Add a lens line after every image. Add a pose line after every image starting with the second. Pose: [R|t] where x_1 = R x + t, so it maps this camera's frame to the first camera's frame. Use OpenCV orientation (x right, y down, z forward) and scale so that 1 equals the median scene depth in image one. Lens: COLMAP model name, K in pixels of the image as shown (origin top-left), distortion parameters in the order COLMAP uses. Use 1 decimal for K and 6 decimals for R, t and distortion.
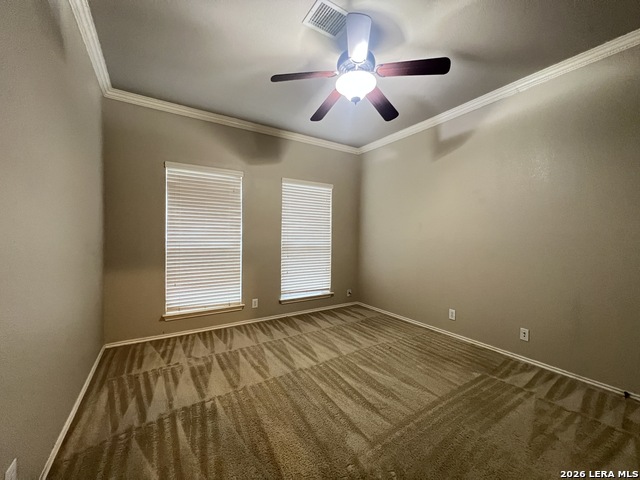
lens RADIAL K [[257.0, 0, 317.9], [0, 257.0, 238.7], [0, 0, 1]] dist [-0.003837, -0.000367]
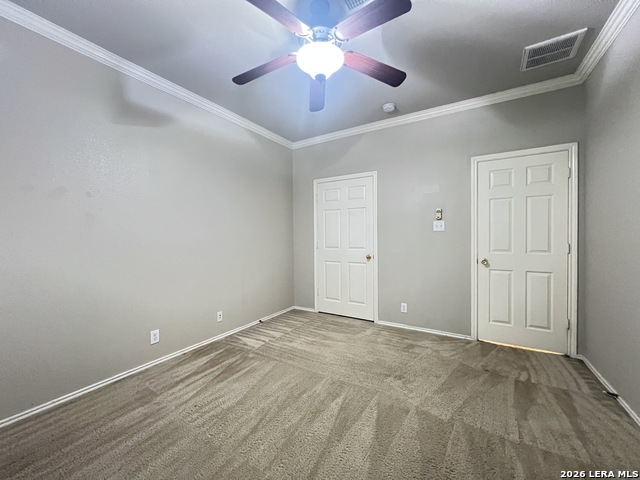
lens RADIAL K [[257.0, 0, 319.3], [0, 257.0, 239.0], [0, 0, 1]] dist [-0.003837, -0.000367]
pose [[-0.441067, -0.006471, 0.897451, -0.479576], [0.021707, 0.999605, 0.017875, -0.004730], [-0.897212, 0.027365, -0.440752, 1.074277]]
